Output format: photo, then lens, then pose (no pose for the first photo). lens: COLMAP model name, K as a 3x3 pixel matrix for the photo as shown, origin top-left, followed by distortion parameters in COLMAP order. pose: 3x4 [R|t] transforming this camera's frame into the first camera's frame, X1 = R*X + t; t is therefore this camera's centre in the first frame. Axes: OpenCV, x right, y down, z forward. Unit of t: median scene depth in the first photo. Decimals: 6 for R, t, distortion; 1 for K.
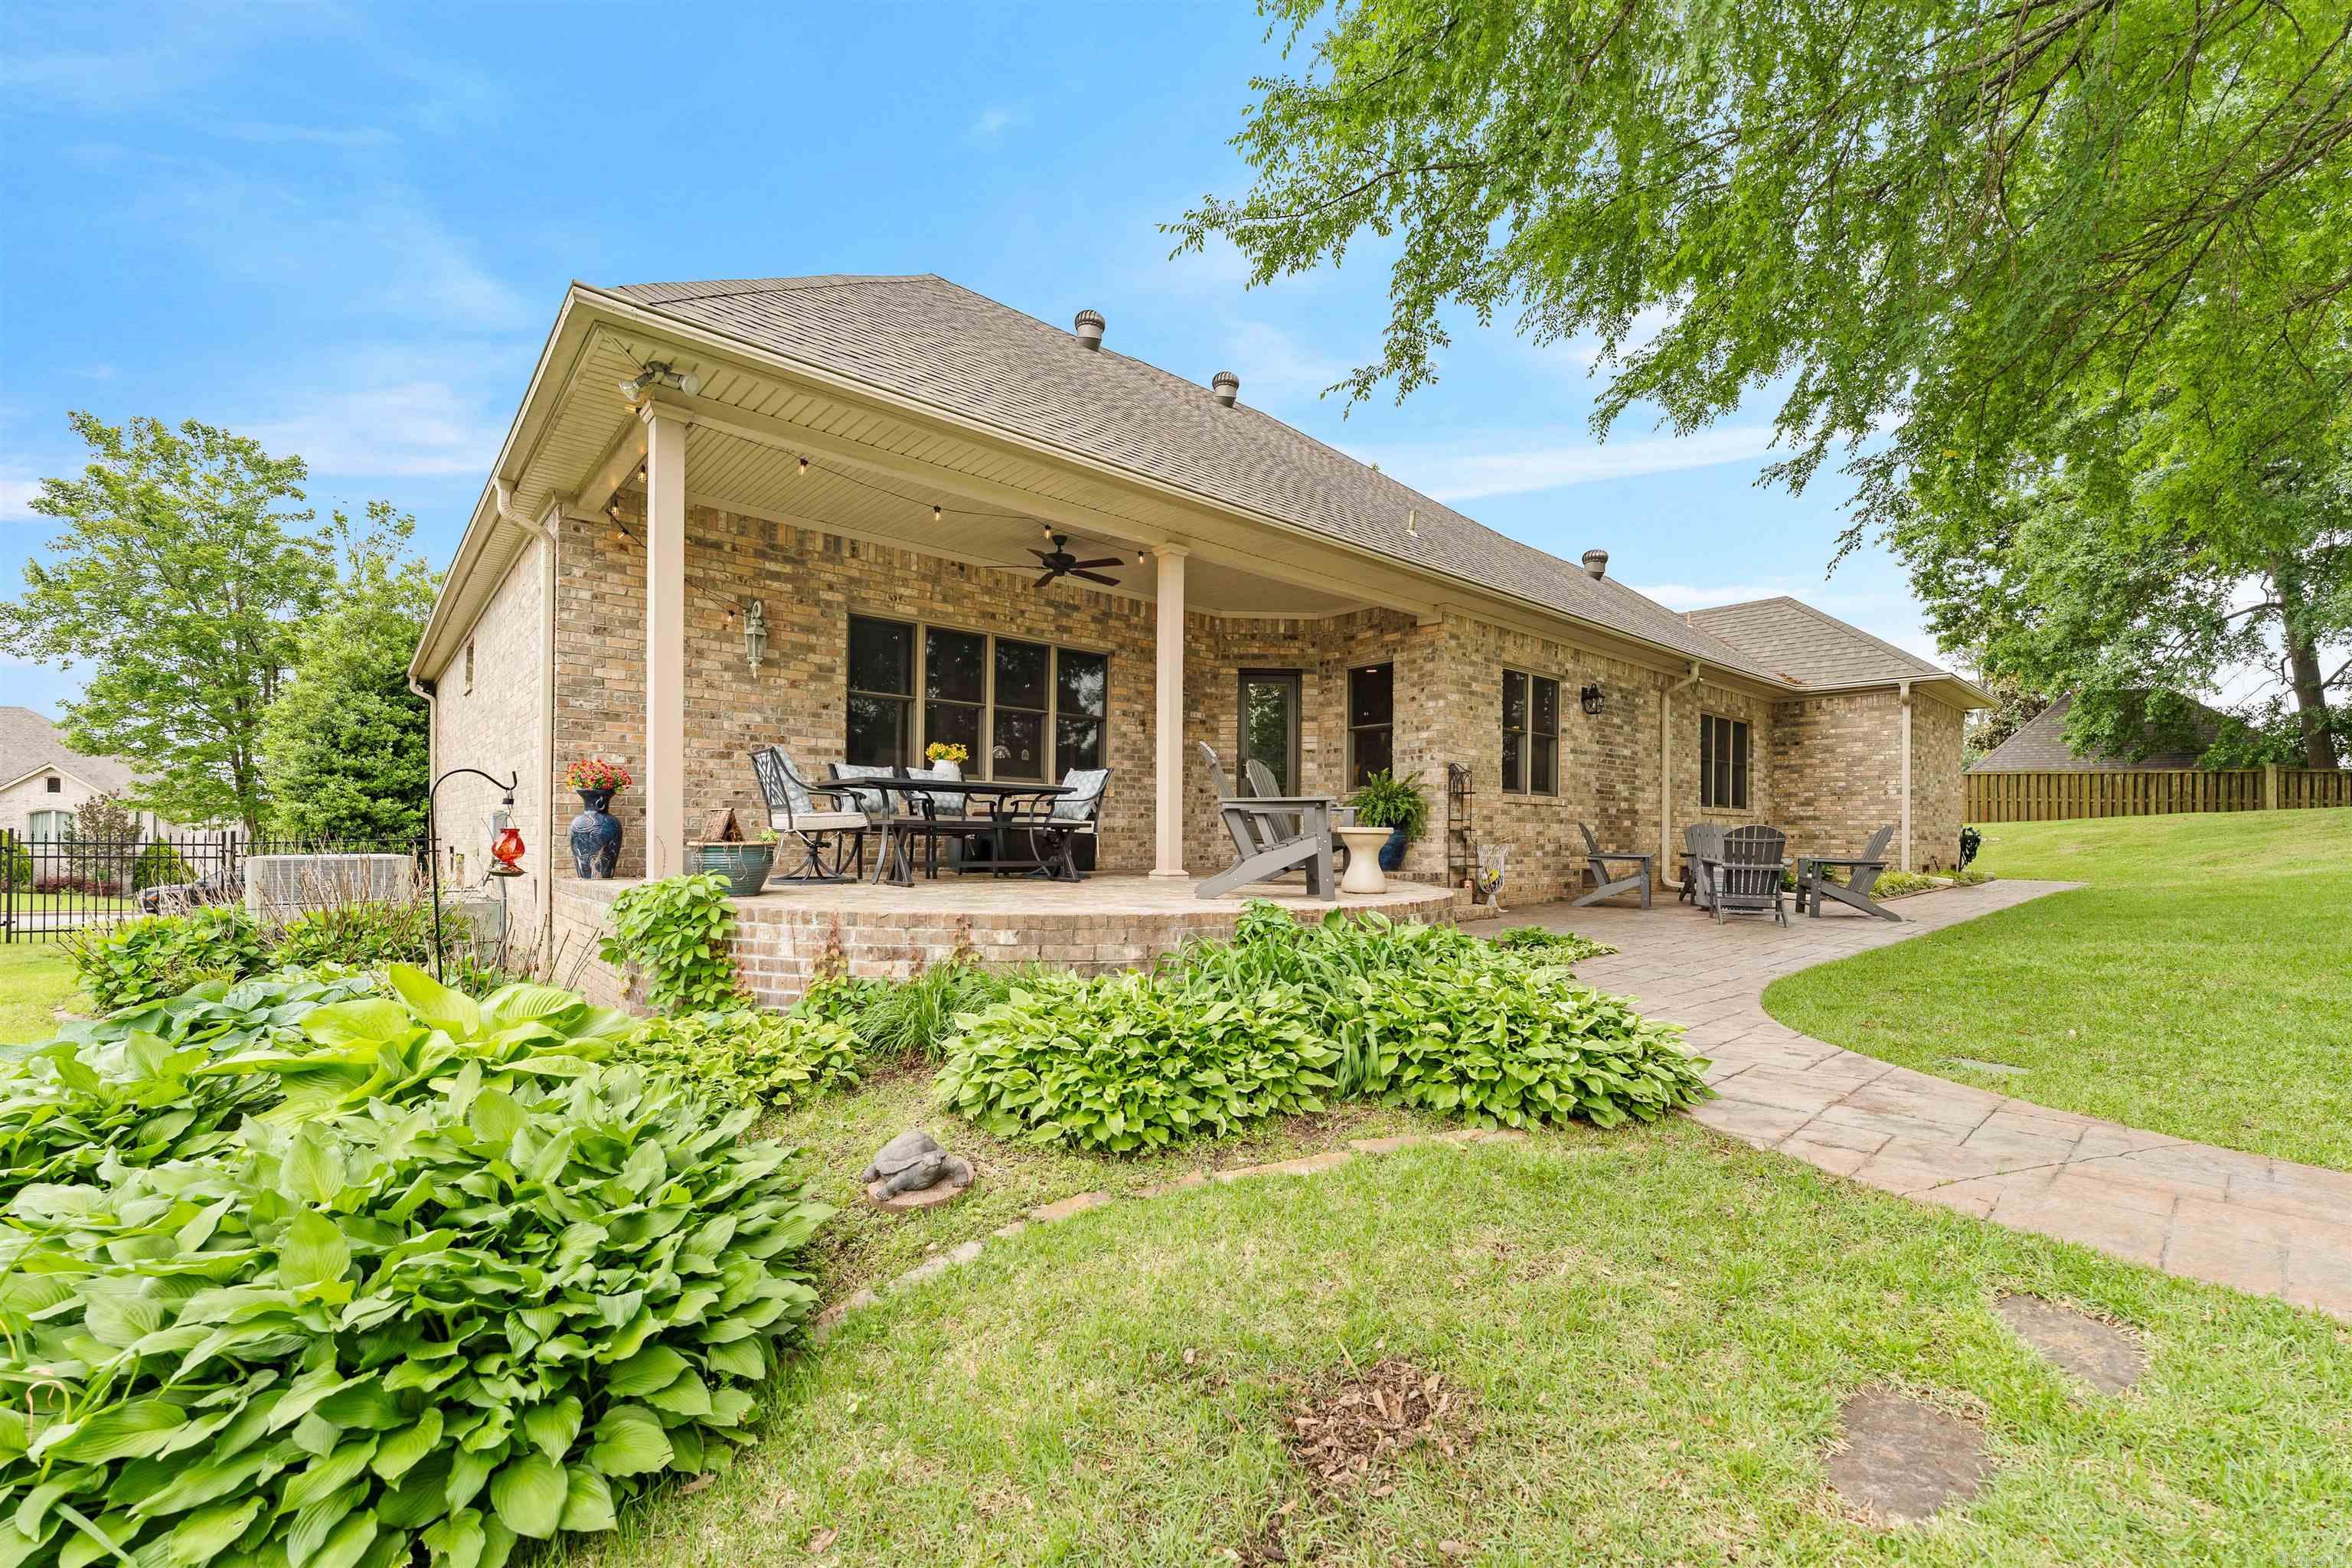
lens RADIAL K [[959.9, 0, 1171.5], [0, 959.9, 823.1], [0, 0, 1]] dist [0.000024, -0.001311]
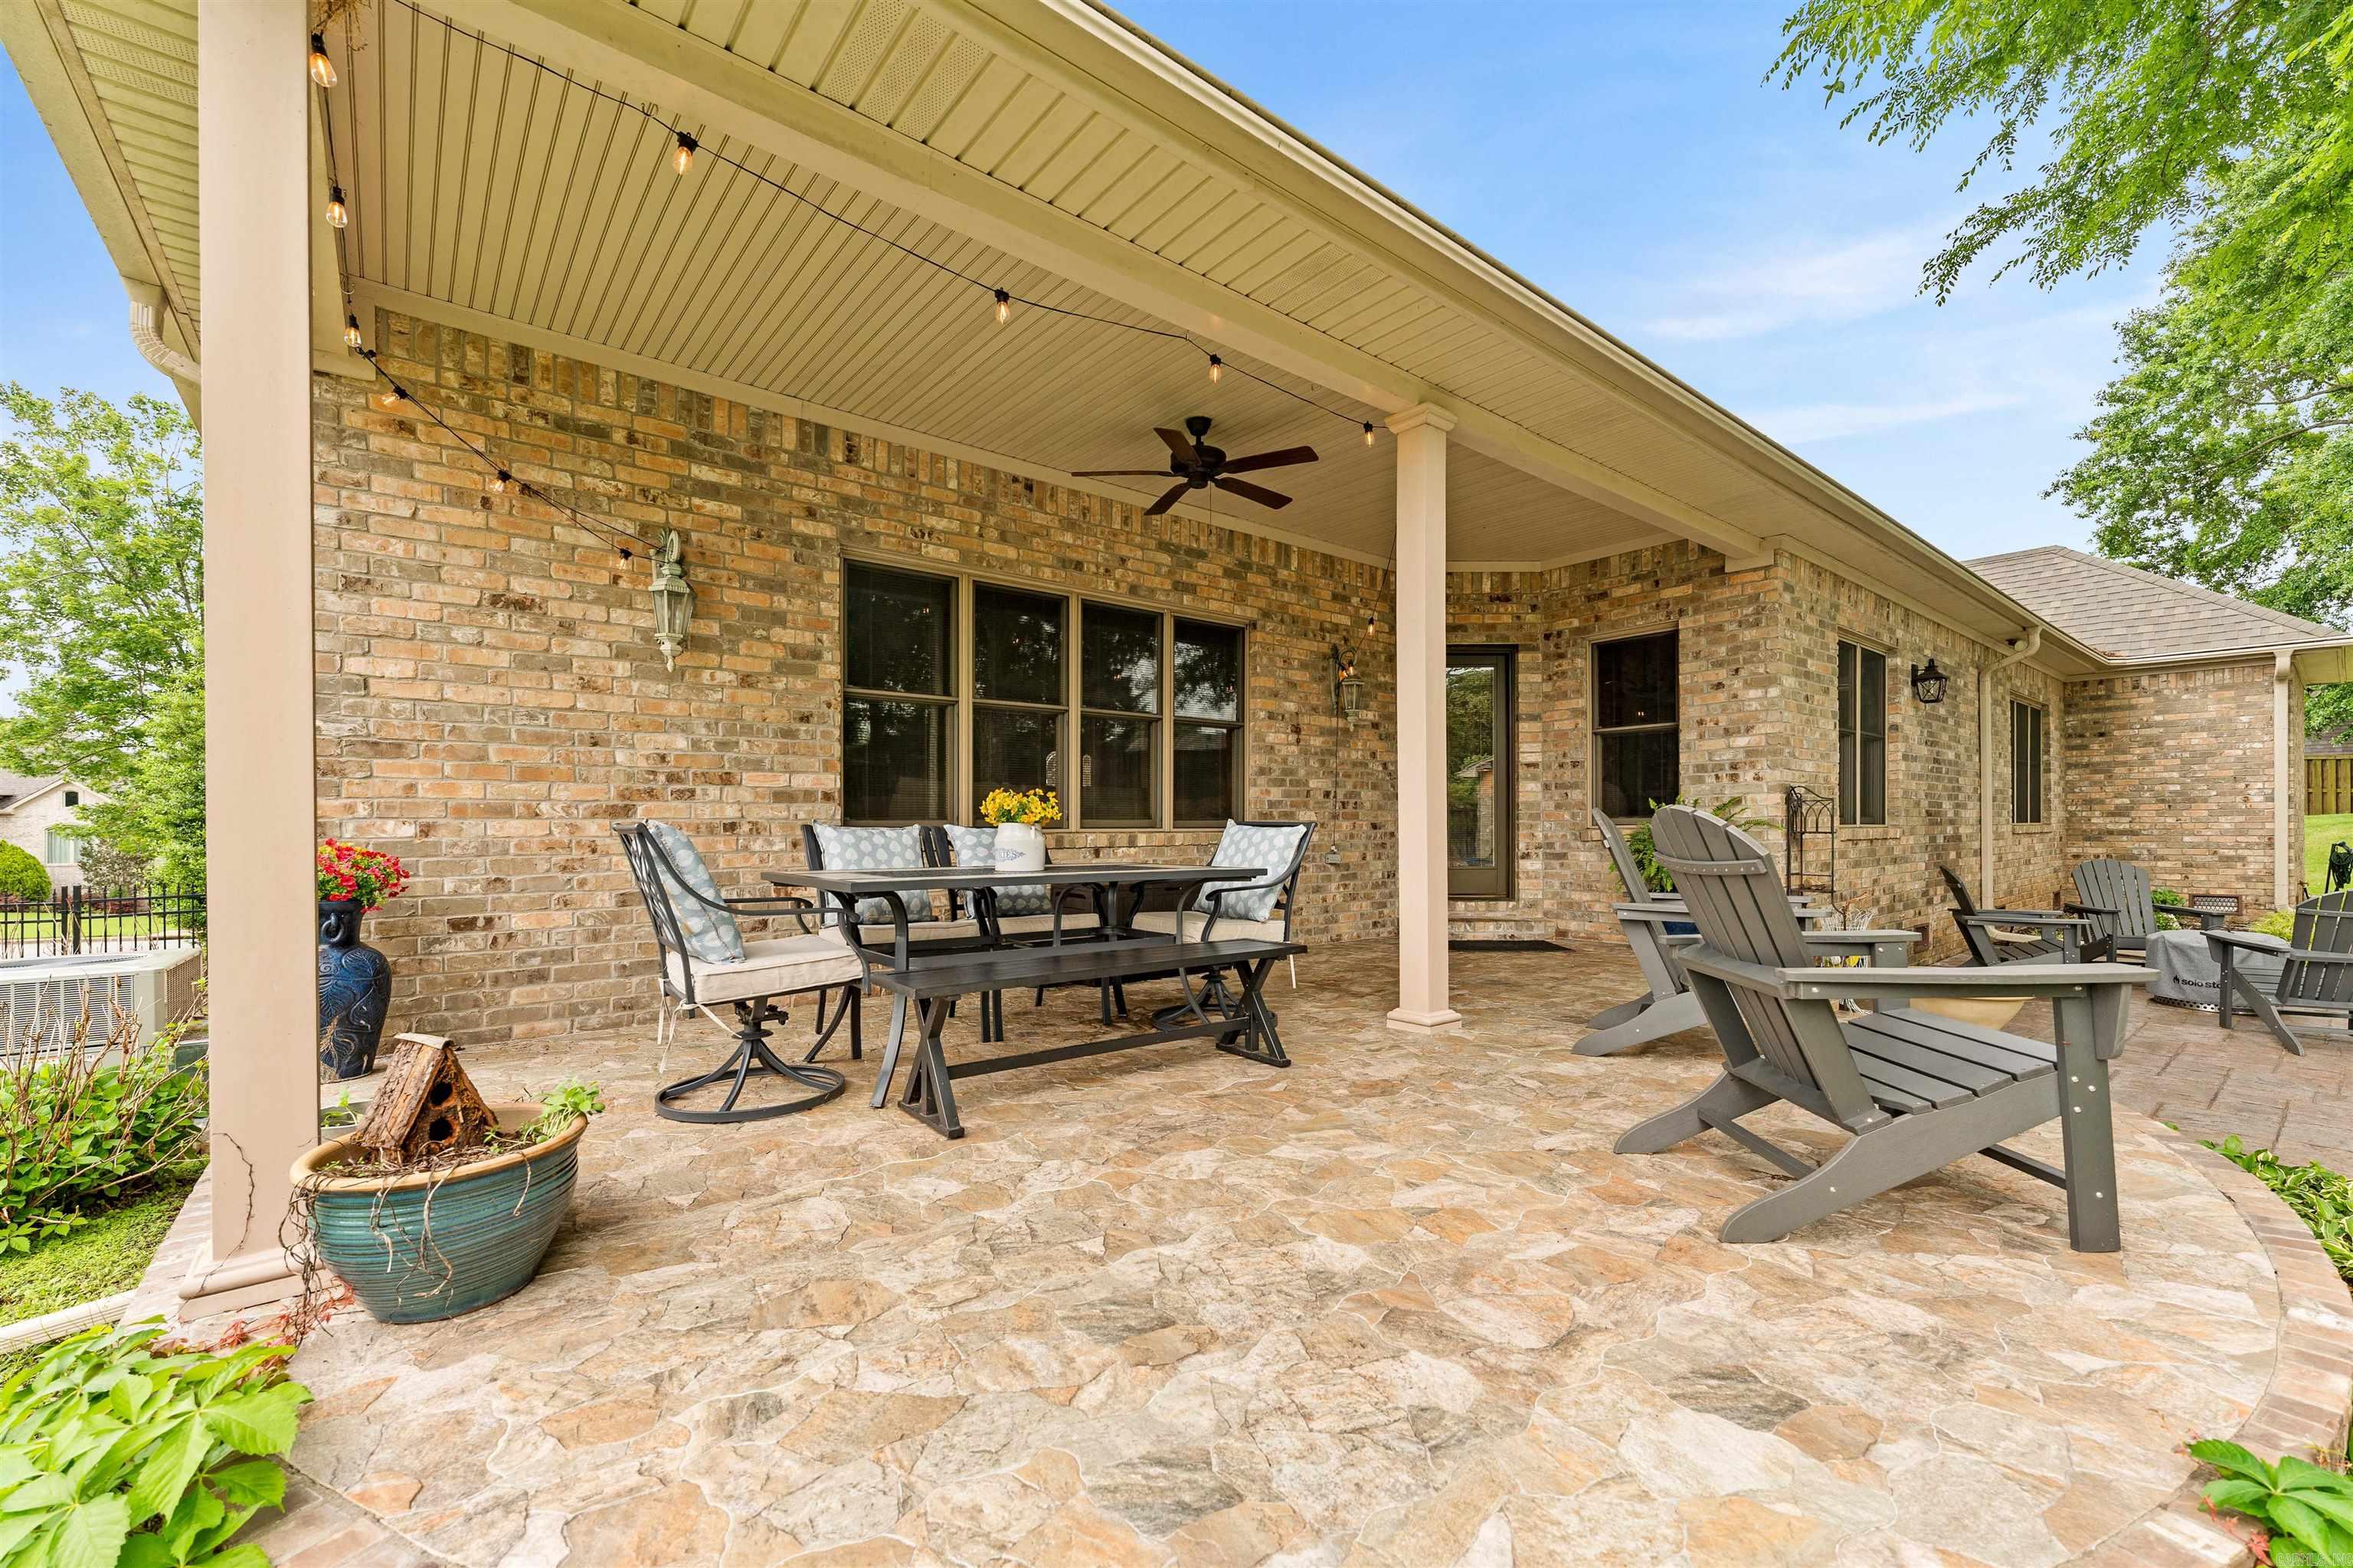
lens RADIAL K [[960.3, 0, 1181.1], [0, 960.3, 817.5], [0, 0, 1]] dist [0.000024, -0.001311]
pose [[0.999494, -0.014053, -0.028551, -0.085303], [0.014194, 0.999888, 0.004768, -0.044314], [0.028480, -0.005170, 0.999581, 0.309739]]
